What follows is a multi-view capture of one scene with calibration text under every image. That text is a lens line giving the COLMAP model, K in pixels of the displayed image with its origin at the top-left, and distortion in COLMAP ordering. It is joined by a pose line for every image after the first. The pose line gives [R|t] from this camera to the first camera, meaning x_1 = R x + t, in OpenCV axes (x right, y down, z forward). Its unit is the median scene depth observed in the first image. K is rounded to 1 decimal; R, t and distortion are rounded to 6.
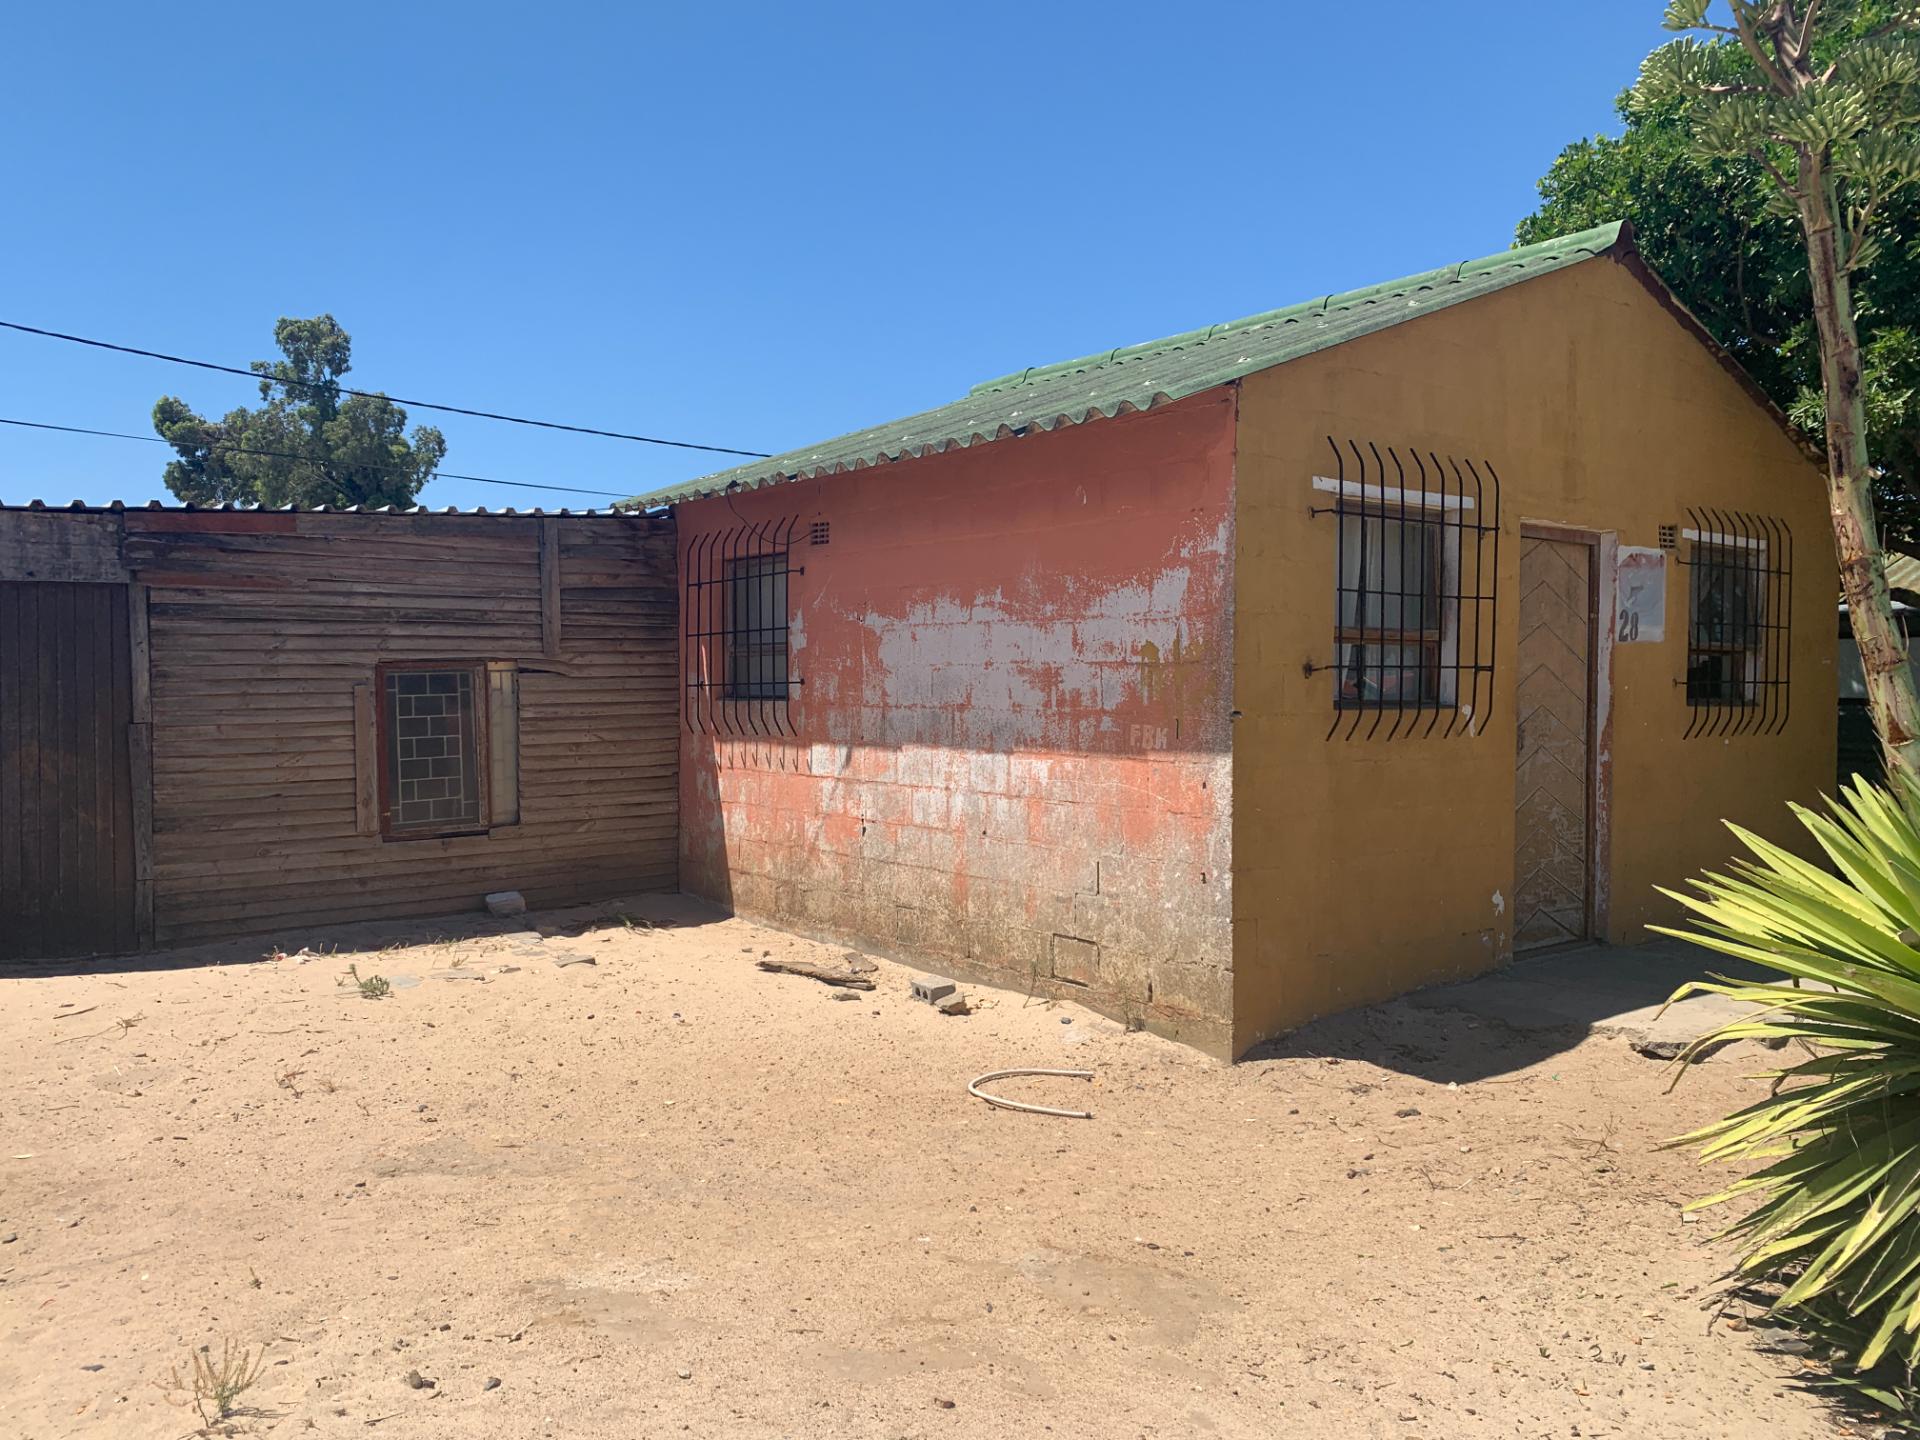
lens RADIAL K [[1446.9, 0, 958.5], [0, 1446.9, 766.1], [0, 0, 1]] dist [0.076418, -0.143330]
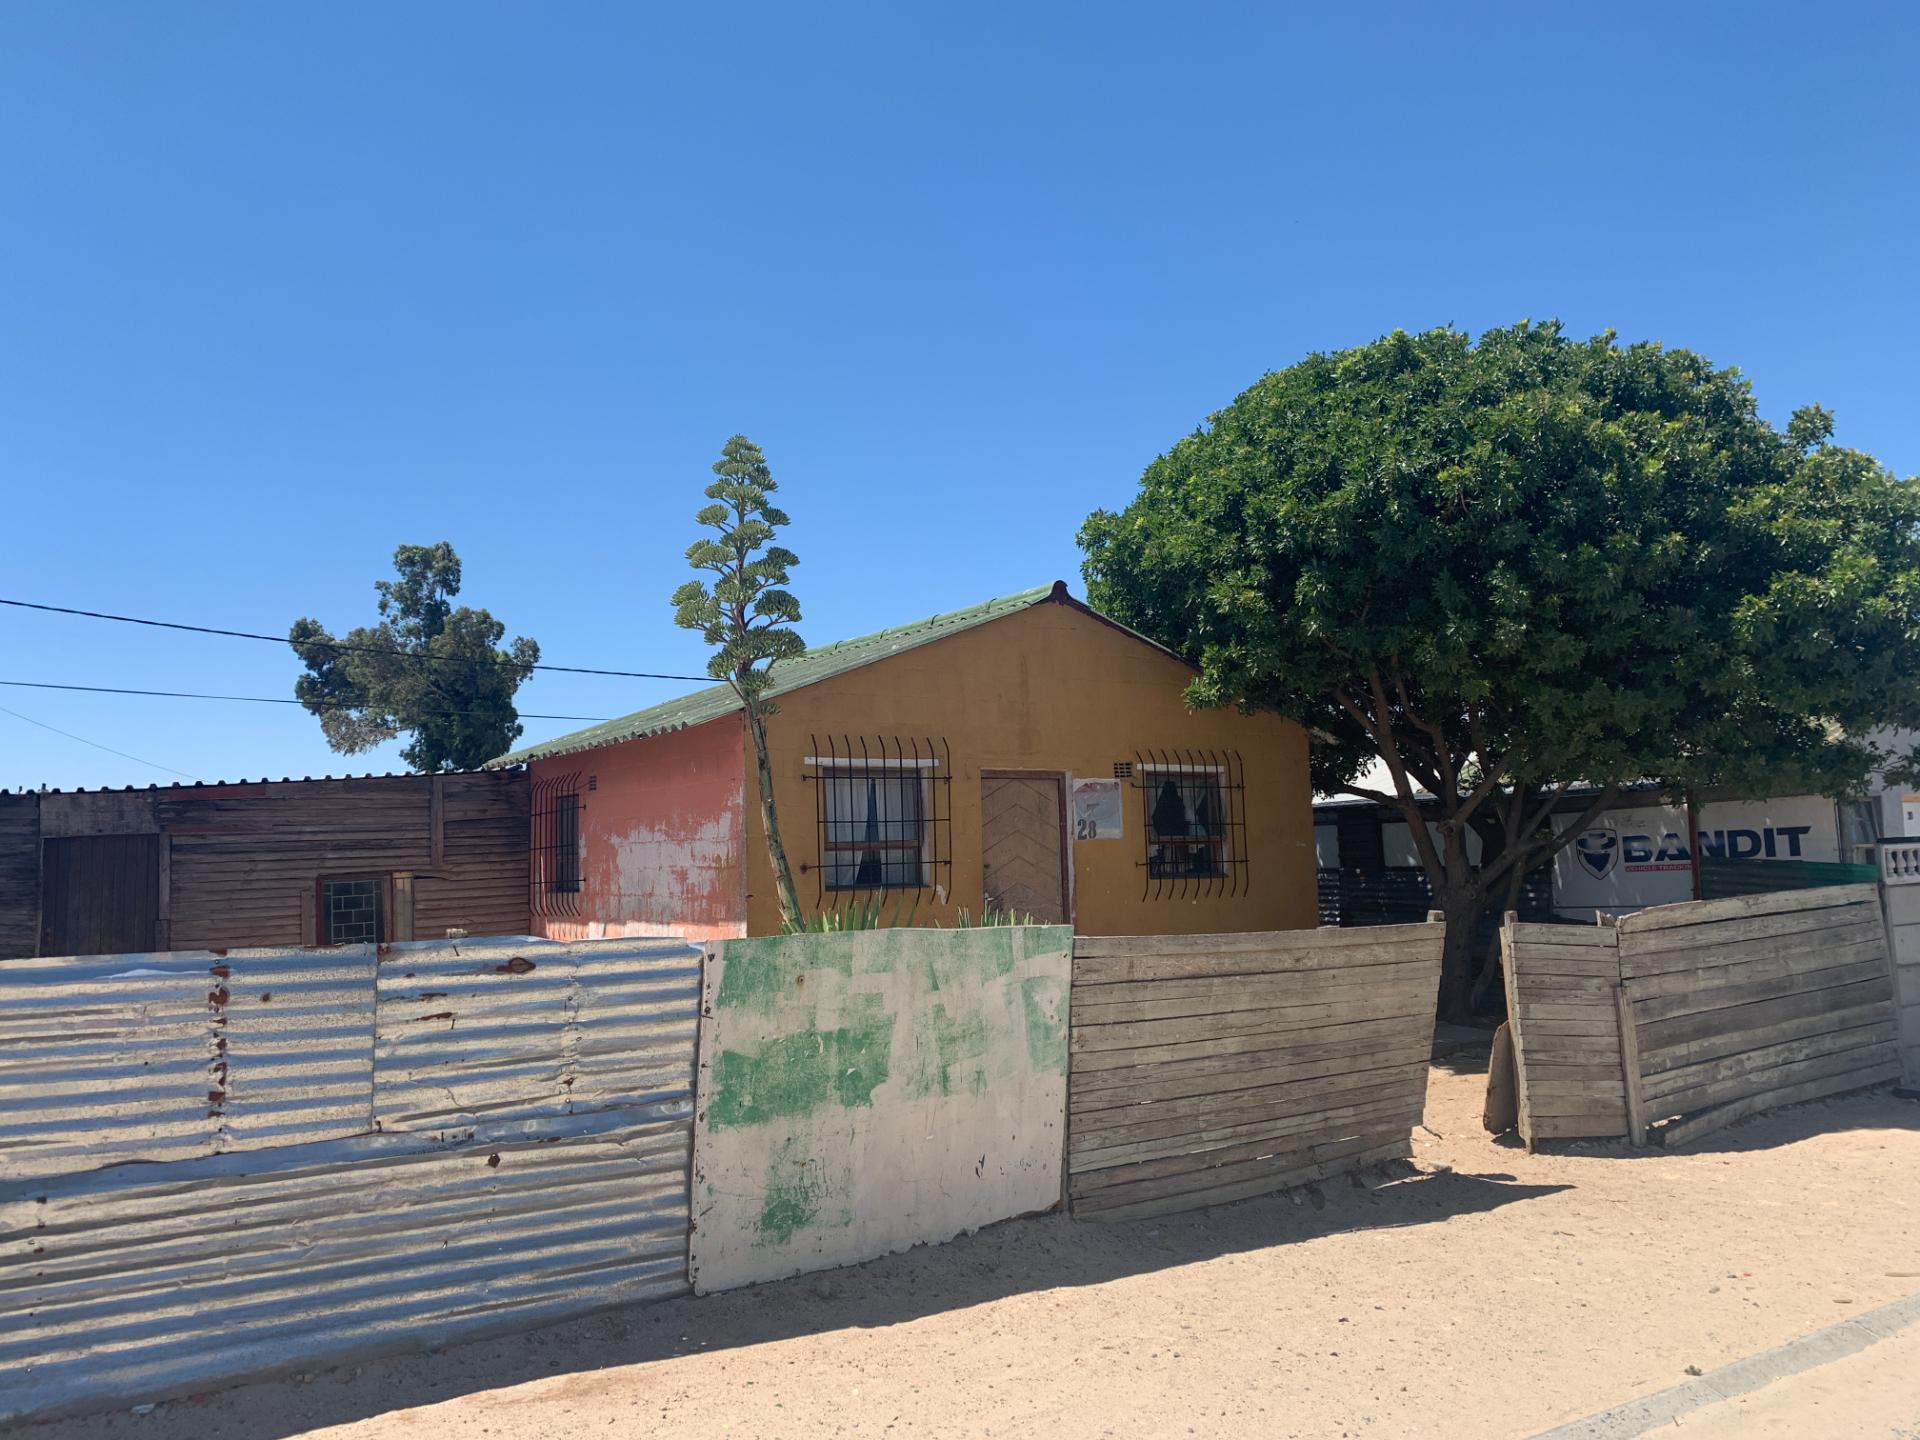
lens RADIAL K [[1446.2, 0, 960.0], [0, 1446.2, 720.0], [0, 0, 1]] dist [0.074863, -0.182493]
pose [[0.996998, -0.036986, -0.068017, 0.410275], [0.026428, 0.988328, -0.150032, 0.015778], [0.072773, 0.147784, 0.986339, -0.518916]]
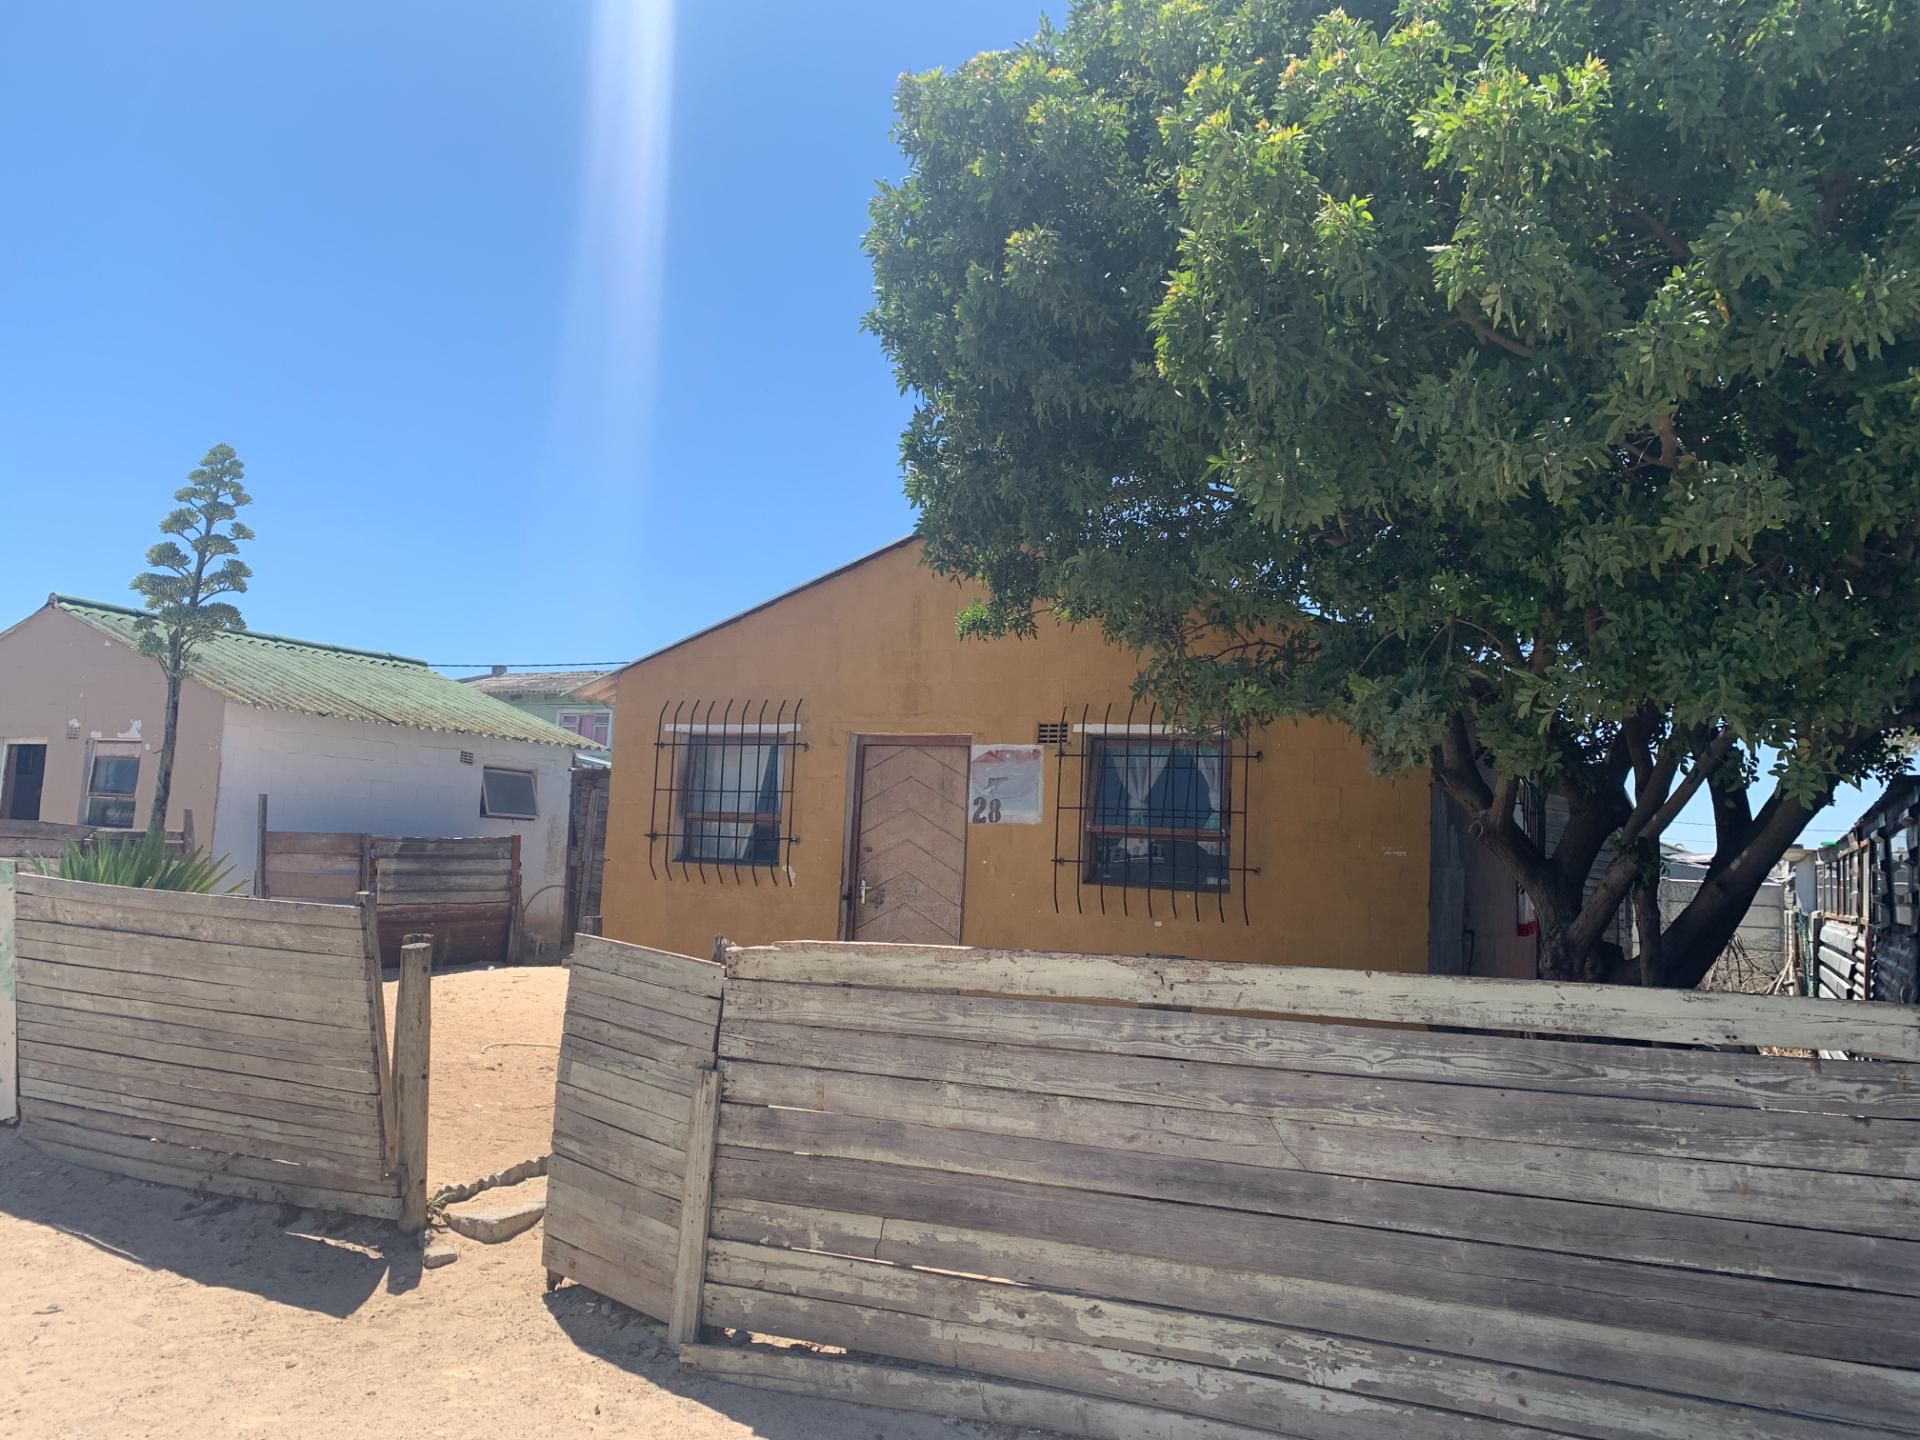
lens RADIAL K [[1469.0, 0, 961.9], [0, 1469.0, 713.0], [0, 0, 1]] dist [0.007599, -0.010601]
pose [[0.434394, -0.073765, -0.897697, 1.458361], [-0.093390, 0.987581, -0.126342, -0.019537], [0.895869, 0.138718, 0.422110, 0.437189]]
